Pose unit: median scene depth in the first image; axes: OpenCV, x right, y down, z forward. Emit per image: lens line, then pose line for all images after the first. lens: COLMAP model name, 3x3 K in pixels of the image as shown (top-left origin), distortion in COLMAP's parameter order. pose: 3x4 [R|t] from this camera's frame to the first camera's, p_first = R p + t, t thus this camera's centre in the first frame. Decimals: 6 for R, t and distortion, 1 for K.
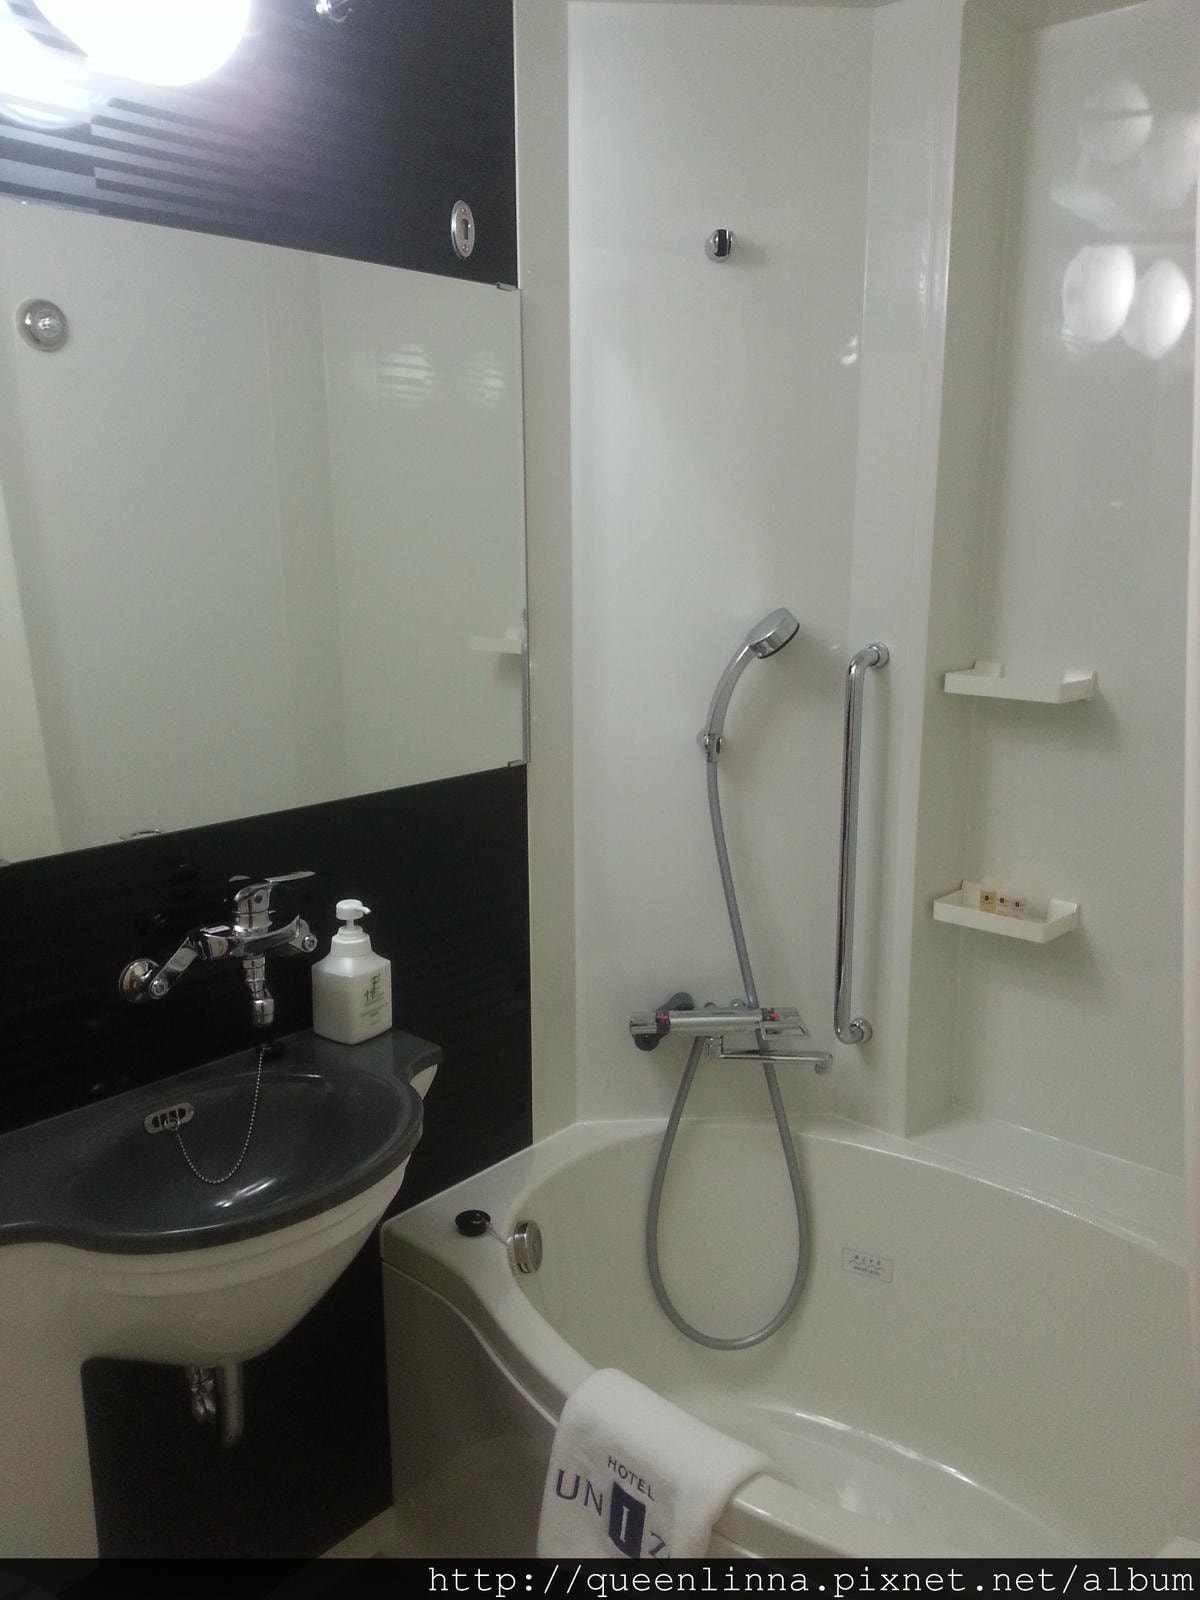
lens RADIAL K [[1272.6, 0, 601.9], [0, 1272.6, 785.5], [0, 0, 1]] dist [0.125985, -0.210904]
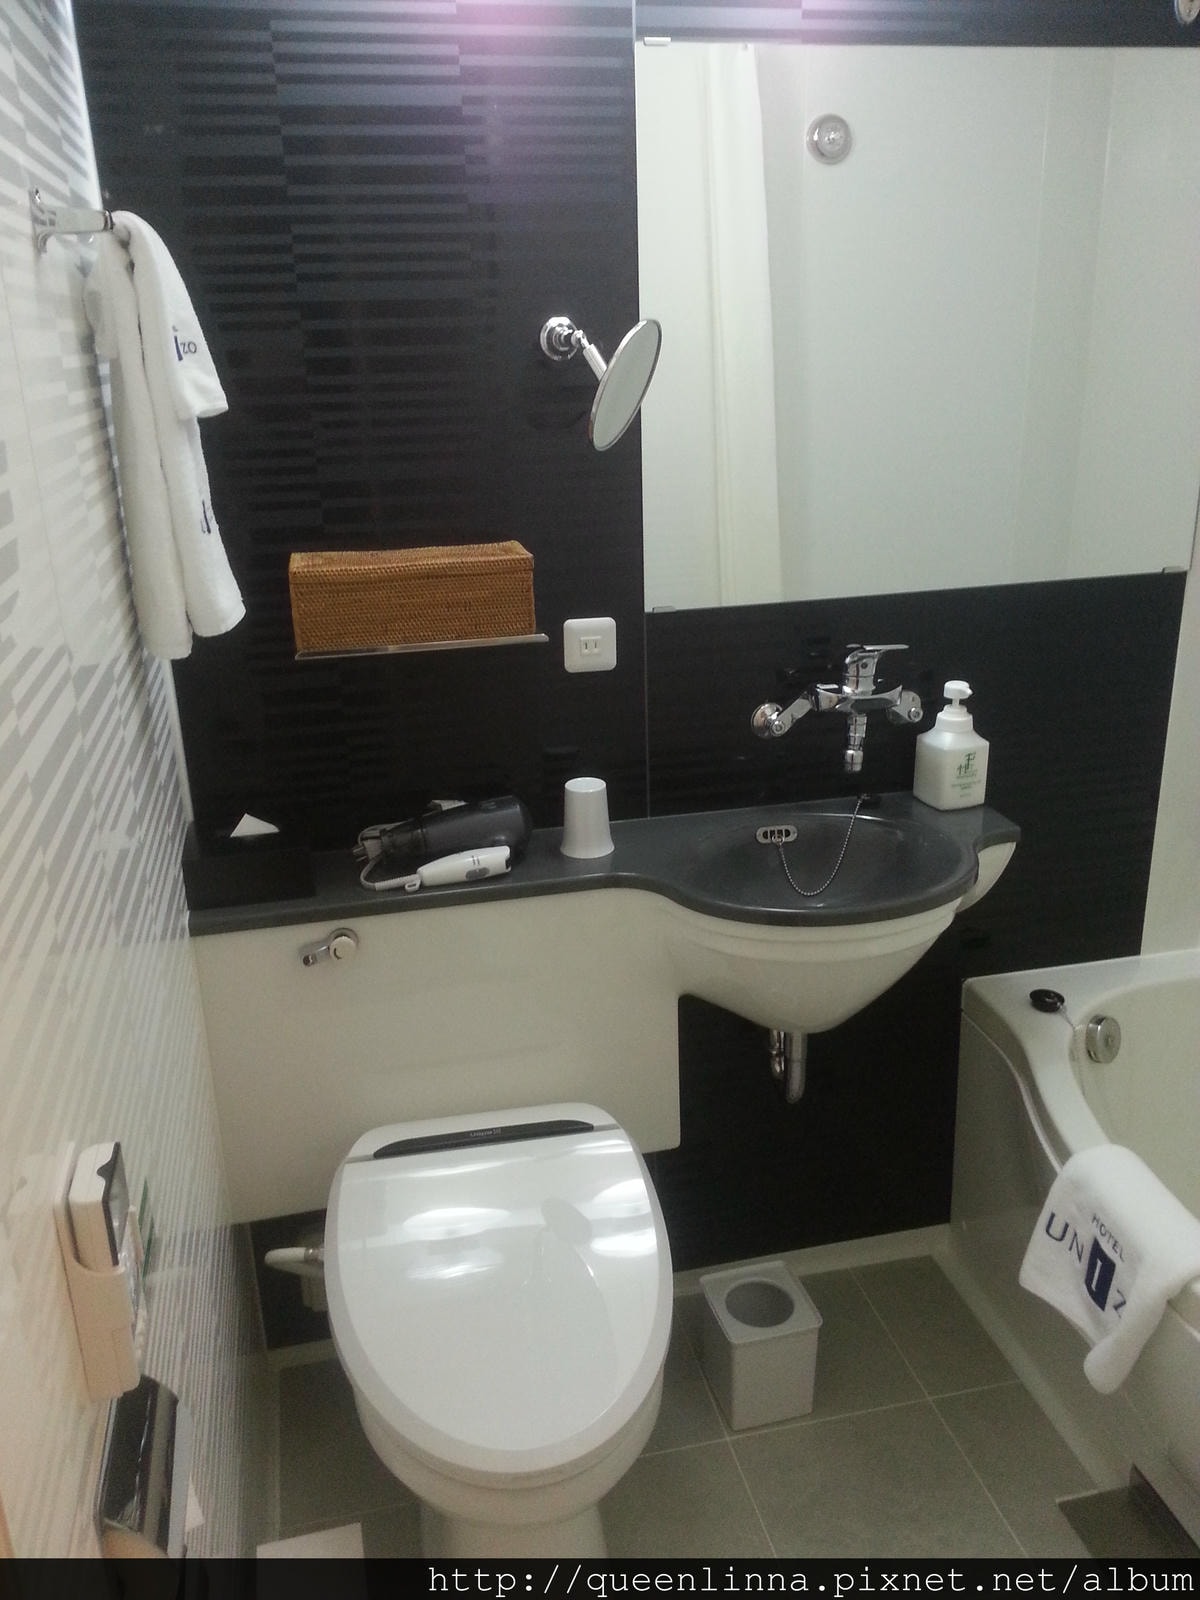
lens RADIAL K [[1272.6, 0, 601.9], [0, 1272.6, 785.5], [0, 0, 1]] dist [0.125985, -0.210904]
pose [[0.810991, 0.173355, -0.558785, 0.197716], [-0.093367, 0.981202, 0.168895, 0.022031], [0.577560, -0.084800, 0.811932, -0.075846]]
